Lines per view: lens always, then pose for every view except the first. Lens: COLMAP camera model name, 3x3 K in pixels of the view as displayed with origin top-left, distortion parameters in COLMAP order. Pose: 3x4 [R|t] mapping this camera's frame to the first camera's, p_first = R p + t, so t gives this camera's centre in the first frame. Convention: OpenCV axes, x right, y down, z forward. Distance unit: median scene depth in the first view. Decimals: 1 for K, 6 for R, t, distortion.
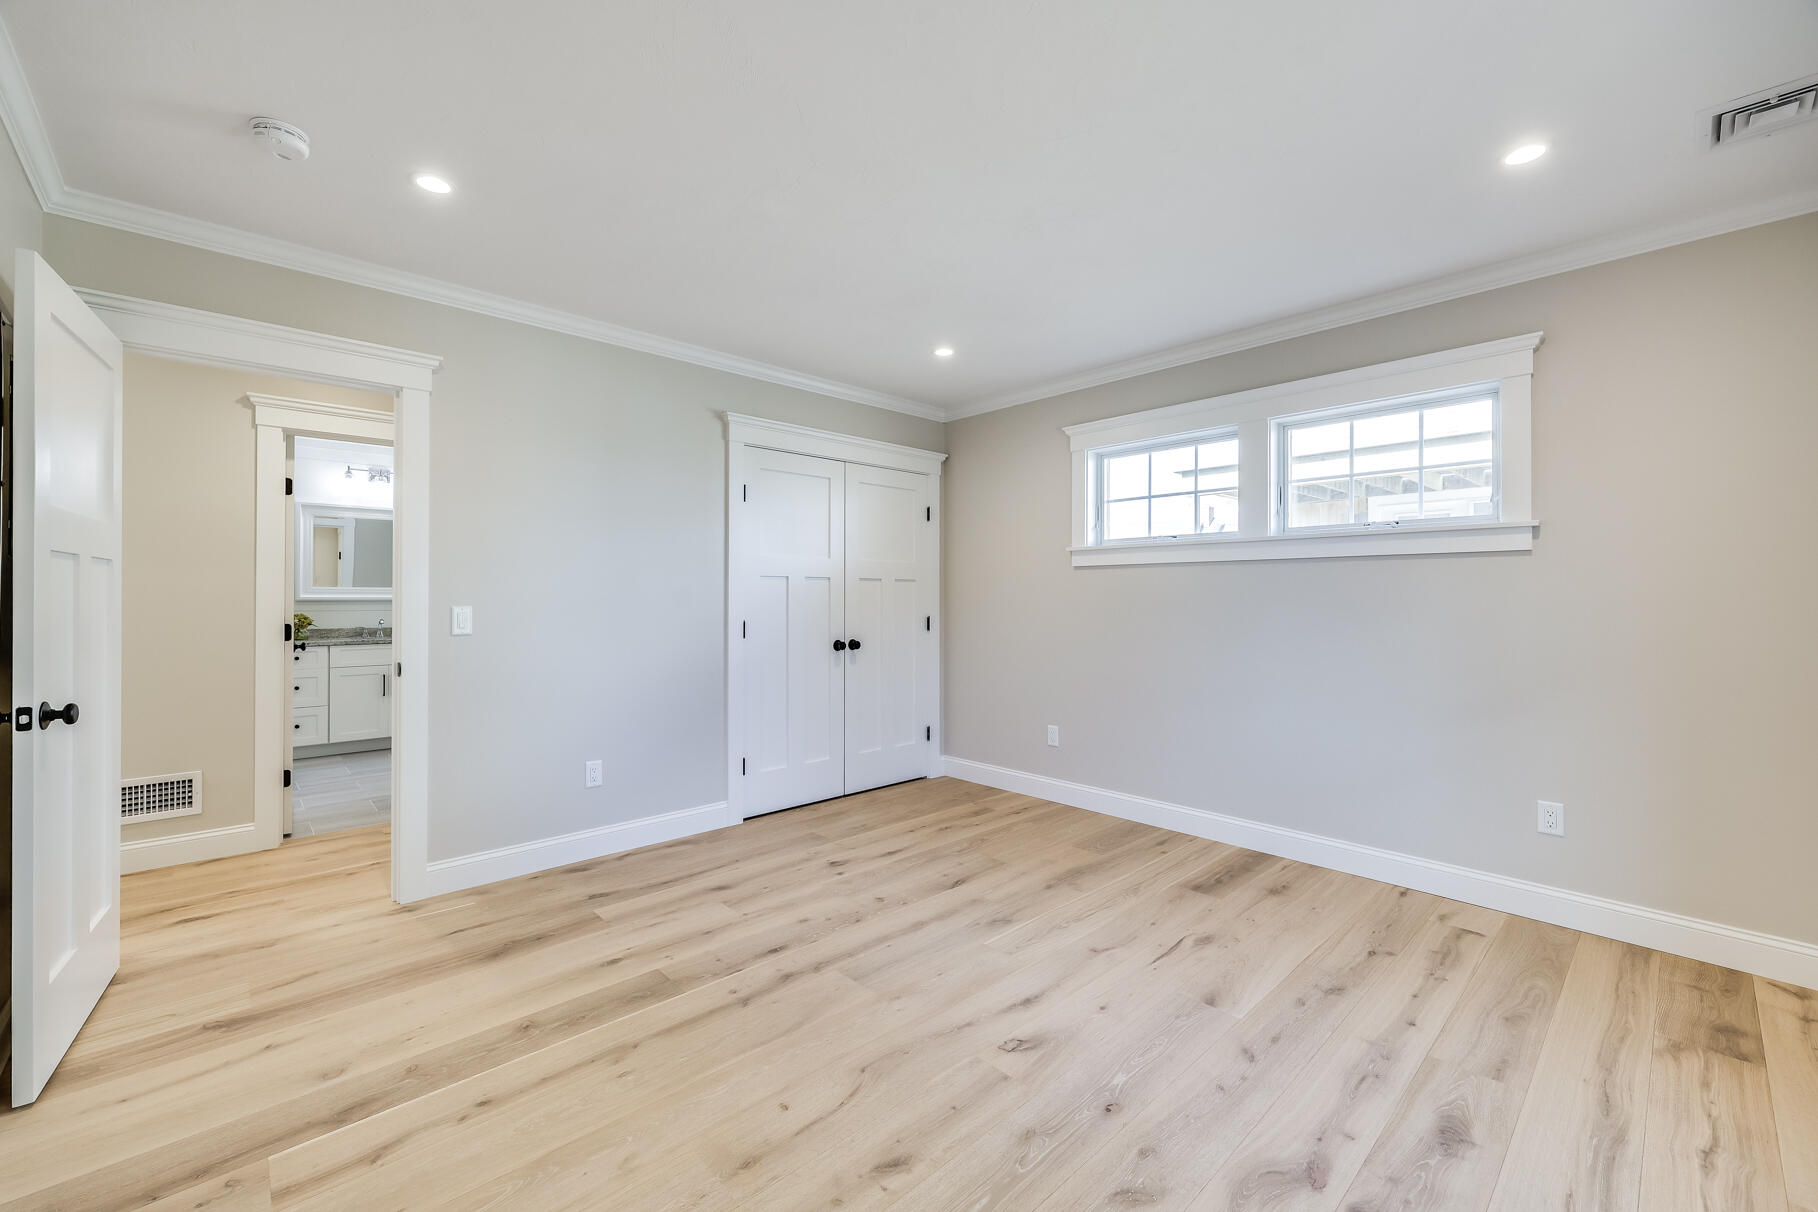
lens RADIAL K [[738.3, 0, 903.0], [0, 738.3, 600.6], [0, 0, 1]] dist [0.000367, 0.000175]
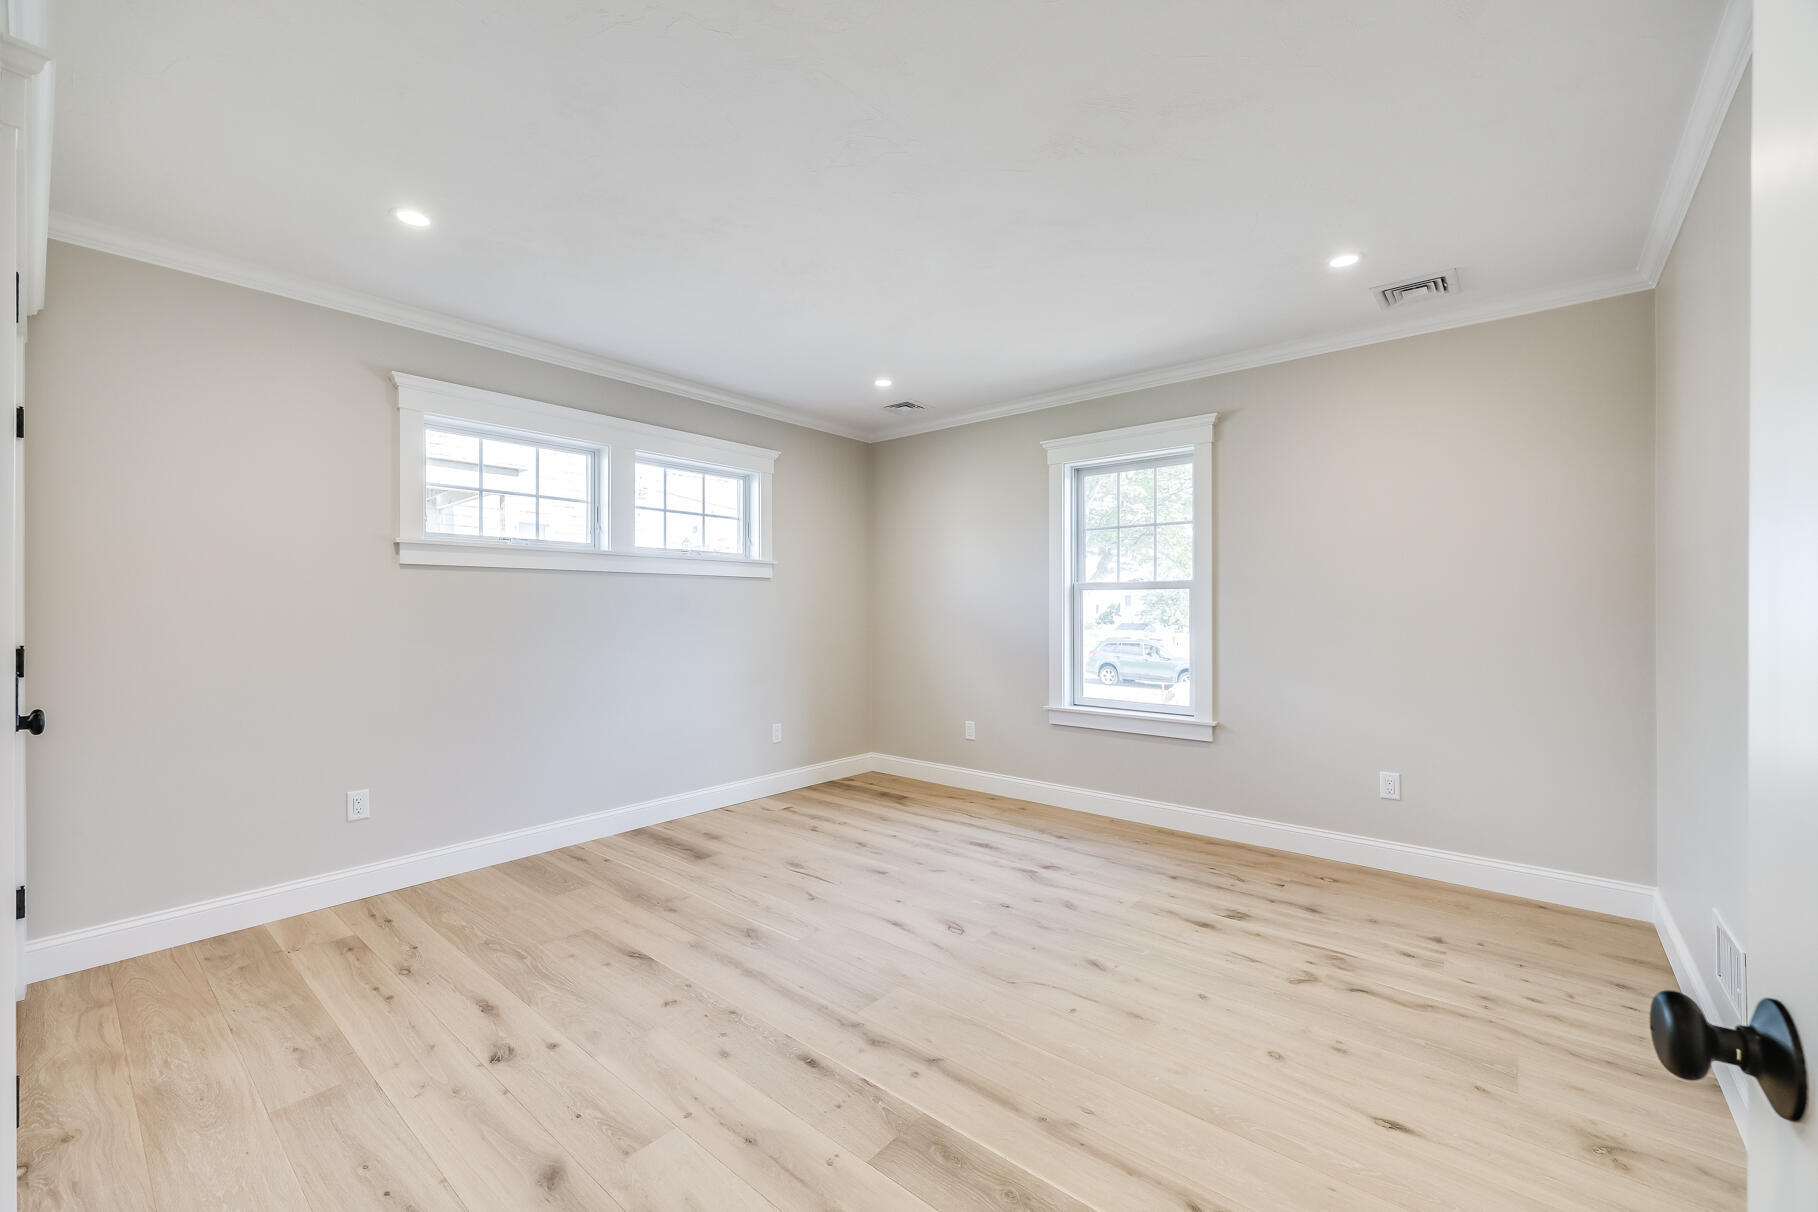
lens RADIAL K [[738.3, 0, 903.0], [0, 738.3, 600.6], [0, 0, 1]] dist [0.000367, 0.000175]
pose [[-0.128260, 0.007929, 0.991709, -0.868273], [0.003335, 0.999966, -0.007564, -0.002433], [-0.991735, 0.002337, -0.128282, 0.913129]]
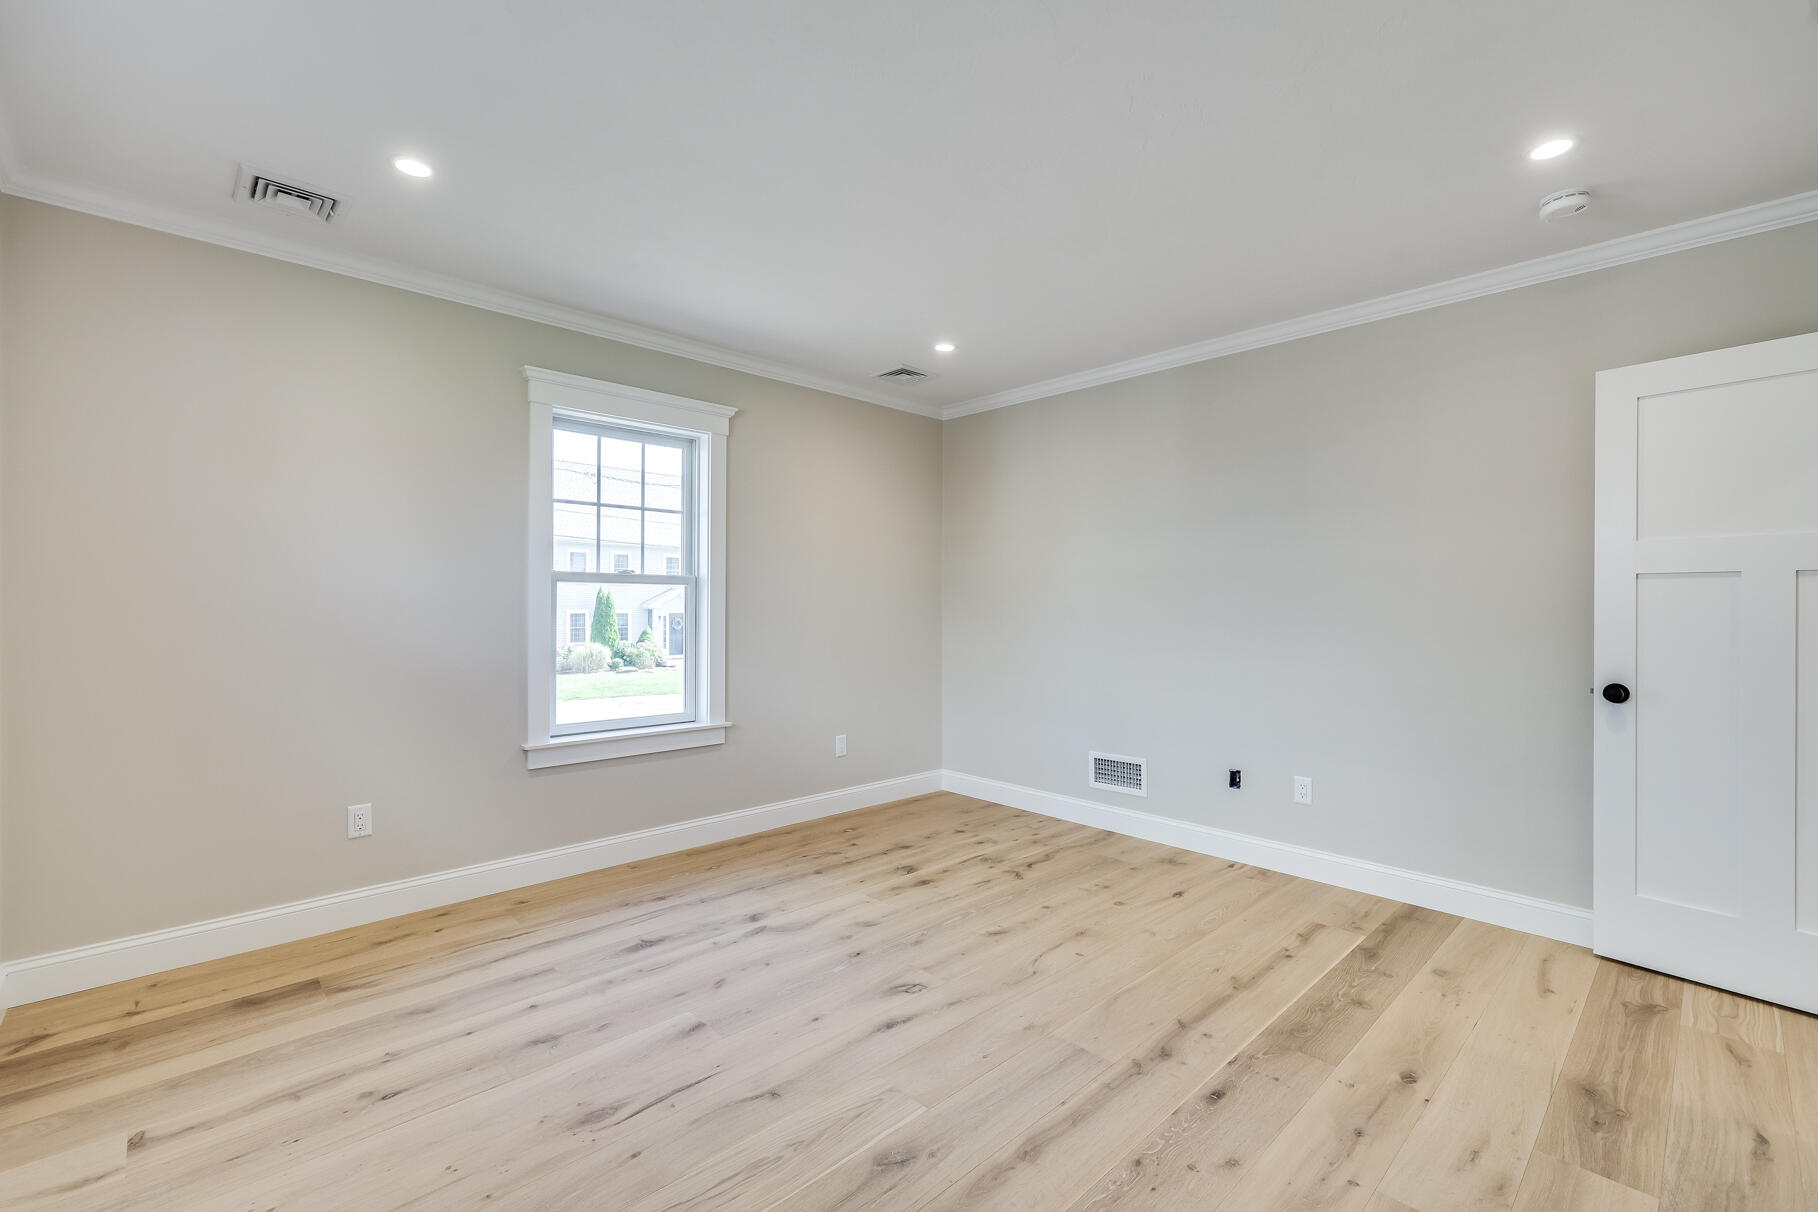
lens RADIAL K [[776.8, 0, 909.0], [0, 776.8, 606.0], [0, 0, 1]] dist [0.001699, 0.000474]
pose [[-0.999789, -0.004250, -0.020087, 0.132125], [-0.004351, 0.999978, 0.004996, -0.005898], [0.020065, 0.005082, -0.999786, 1.593793]]
